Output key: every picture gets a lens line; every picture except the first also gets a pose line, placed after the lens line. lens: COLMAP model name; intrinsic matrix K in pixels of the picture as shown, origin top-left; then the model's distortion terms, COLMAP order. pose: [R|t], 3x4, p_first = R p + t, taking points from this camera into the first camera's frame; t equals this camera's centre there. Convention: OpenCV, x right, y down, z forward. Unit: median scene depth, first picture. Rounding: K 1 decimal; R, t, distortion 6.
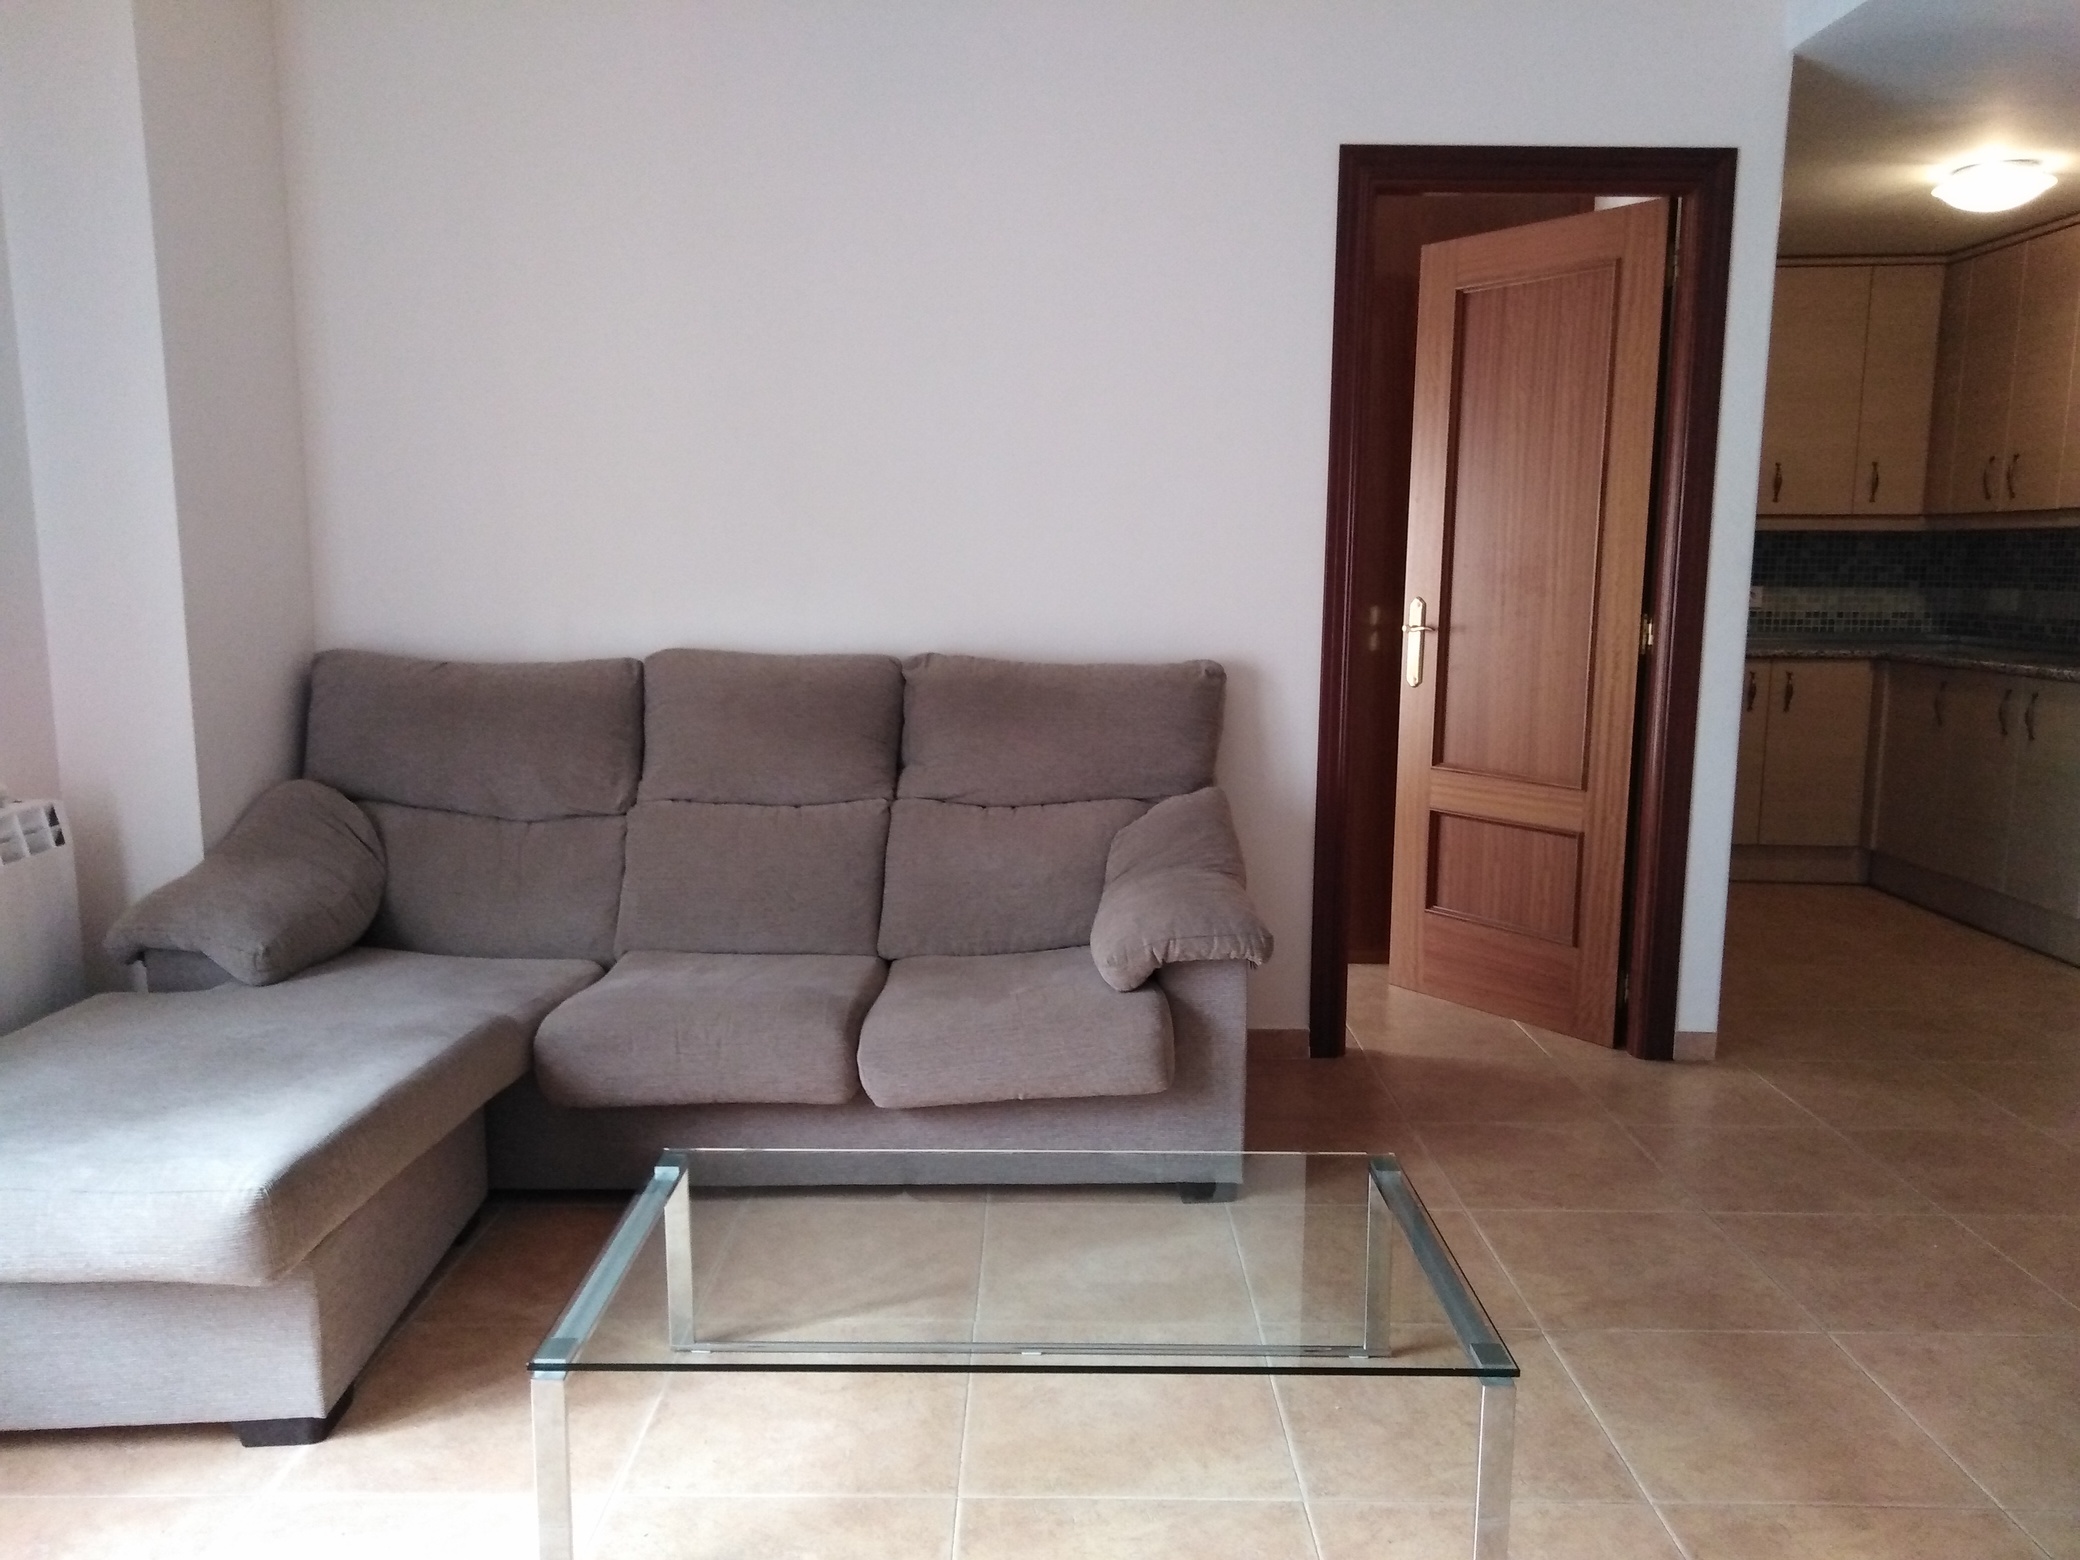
lens RADIAL K [[1535.3, 0, 1040.9], [0, 1535.3, 786.4], [0, 0, 1]] dist [0.013980, -0.007313]
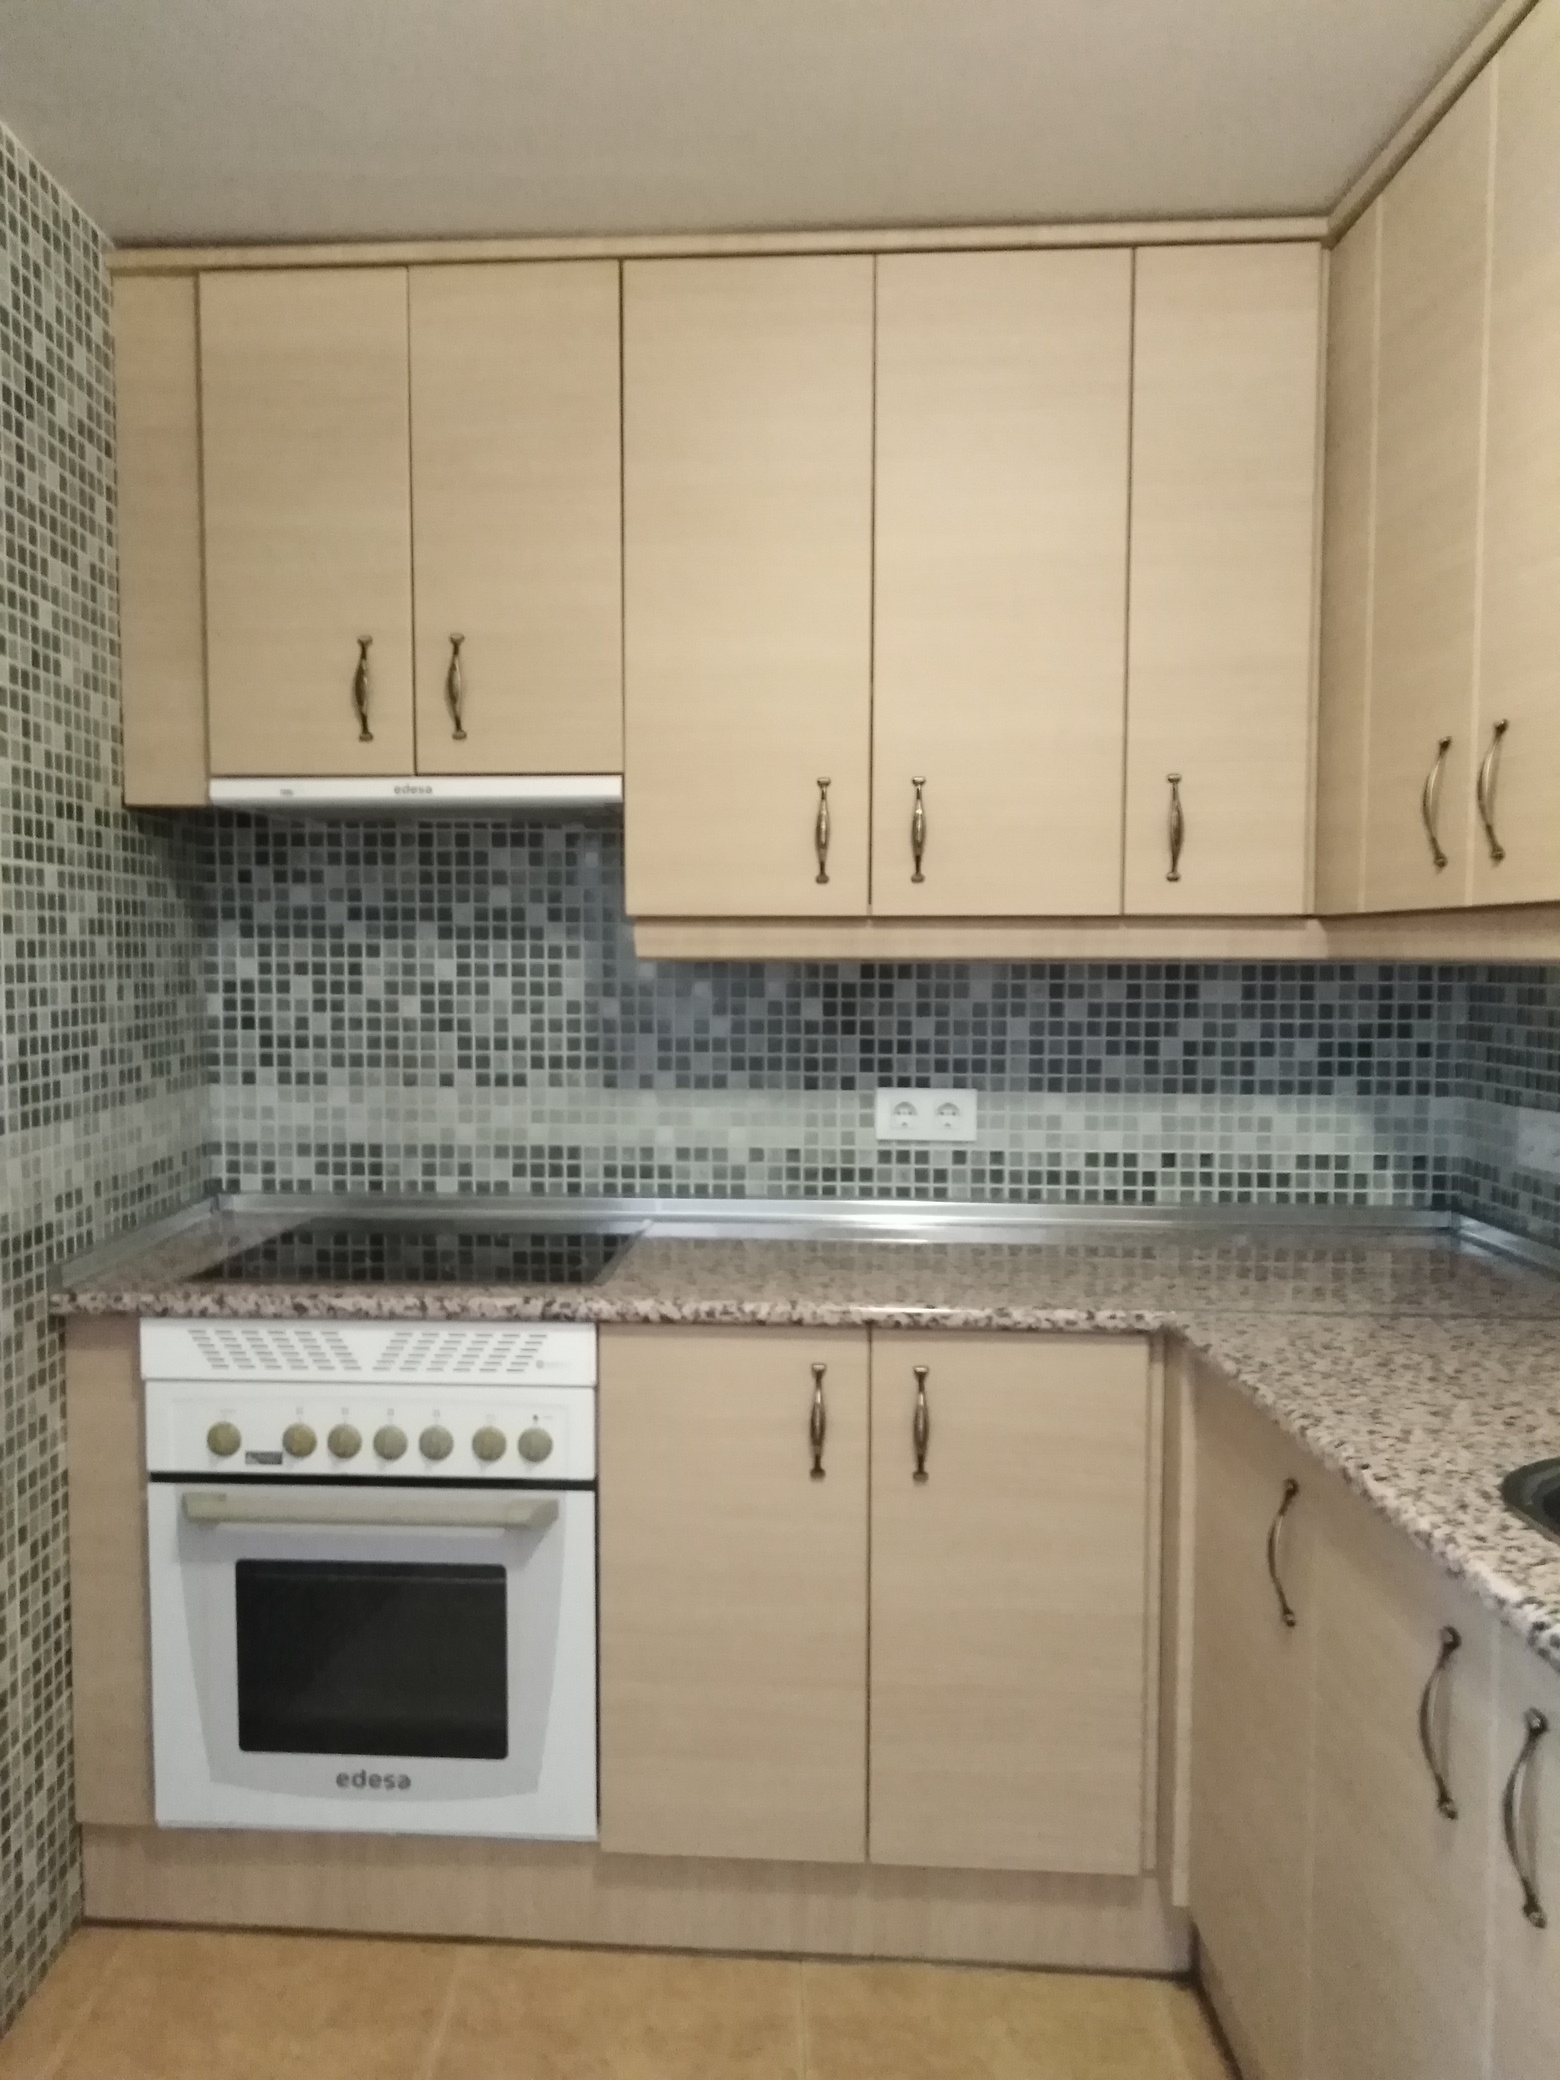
lens RADIAL K [[1535.3, 0, 780.0], [0, 1535.3, 1040.0], [0, 0, 1]] dist [0.013980, -0.007313]
pose [[0.999976, -0.001244, 0.006813, 0.416118], [0.001876, 0.995610, -0.093576, -0.105870], [-0.006667, 0.093587, 0.995589, 0.599335]]
